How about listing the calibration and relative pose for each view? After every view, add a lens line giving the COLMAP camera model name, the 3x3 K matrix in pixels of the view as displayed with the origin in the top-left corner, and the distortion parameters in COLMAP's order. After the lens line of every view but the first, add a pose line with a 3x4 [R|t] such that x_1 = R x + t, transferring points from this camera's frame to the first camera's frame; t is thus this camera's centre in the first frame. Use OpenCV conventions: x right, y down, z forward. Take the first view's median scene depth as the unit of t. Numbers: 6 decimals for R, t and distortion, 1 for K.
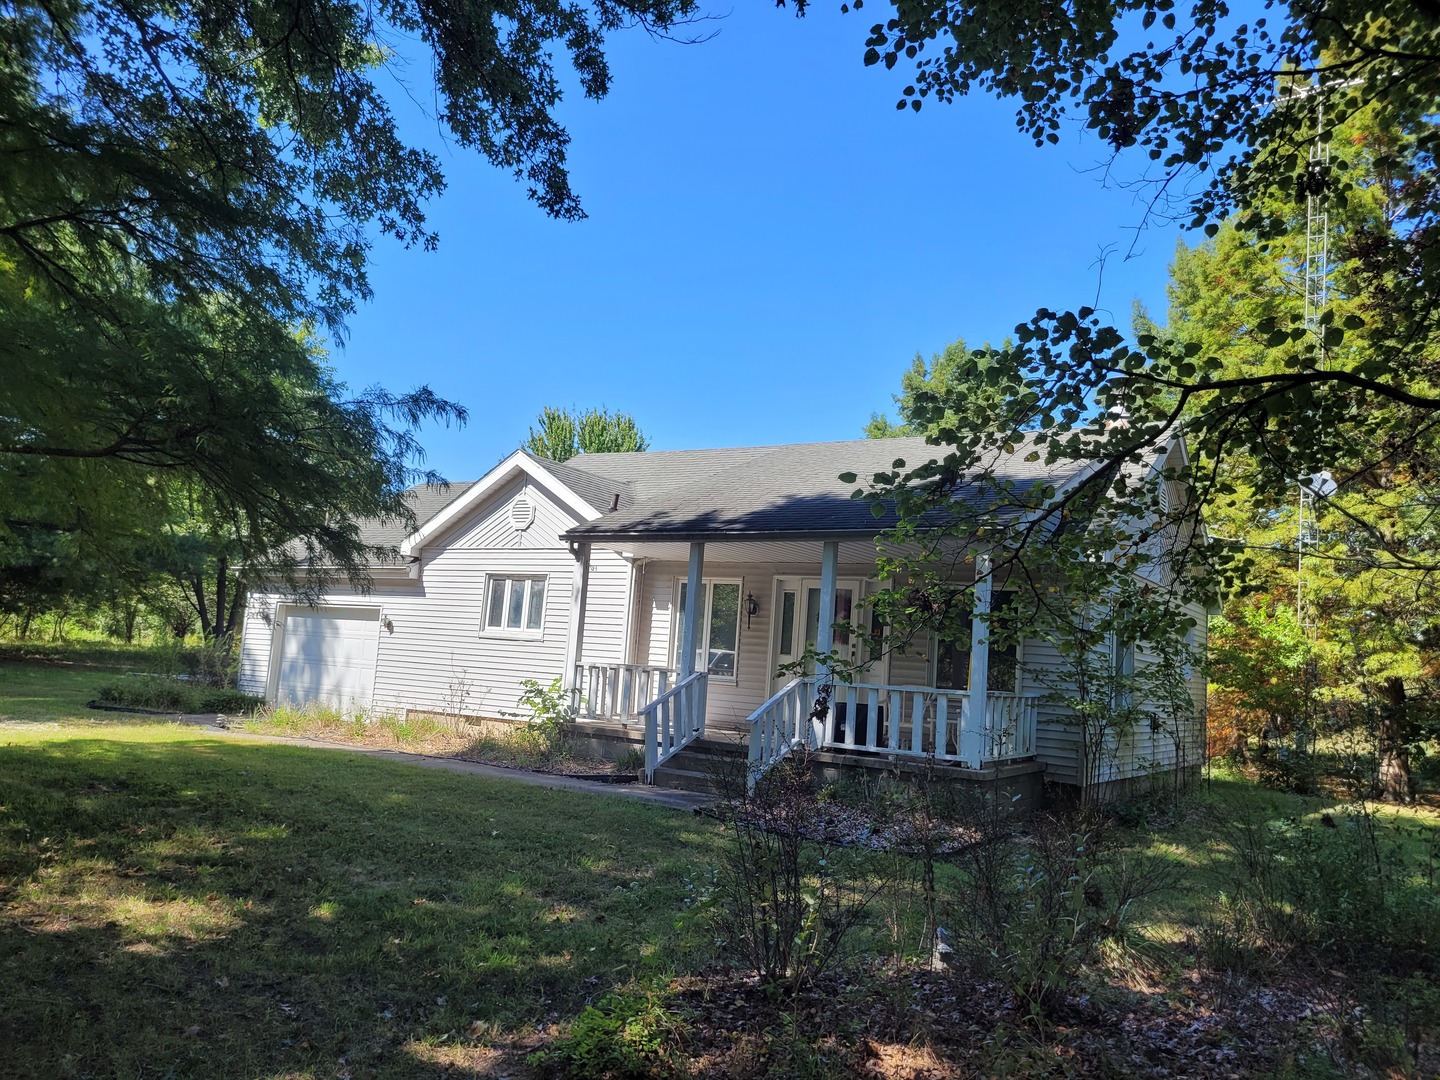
lens RADIAL K [[1091.3, 0, 731.9], [0, 1091.3, 534.0], [0, 0, 1]] dist [0.035677, -0.011928]
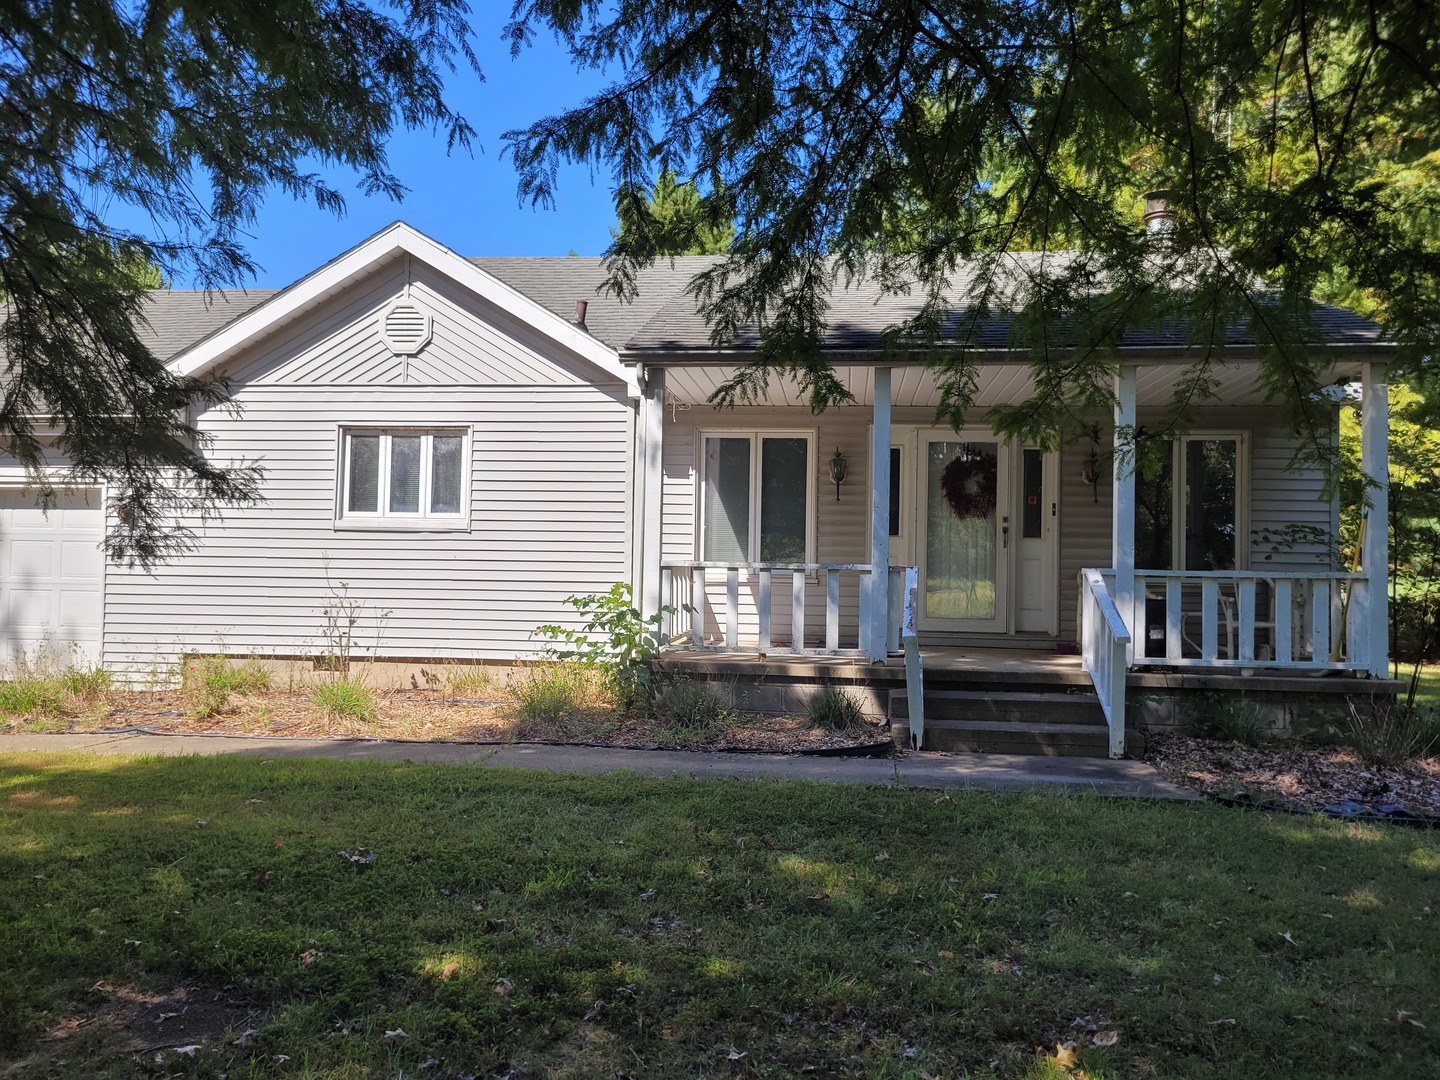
lens RADIAL K [[1091.3, 0, 731.9], [0, 1091.3, 534.0], [0, 0, 1]] dist [0.035677, -0.011928]
pose [[0.892444, -0.040480, 0.449339, -0.317409], [-0.009486, 0.994063, 0.108393, 0.028838], [-0.451059, -0.100997, 0.886761, 0.362919]]
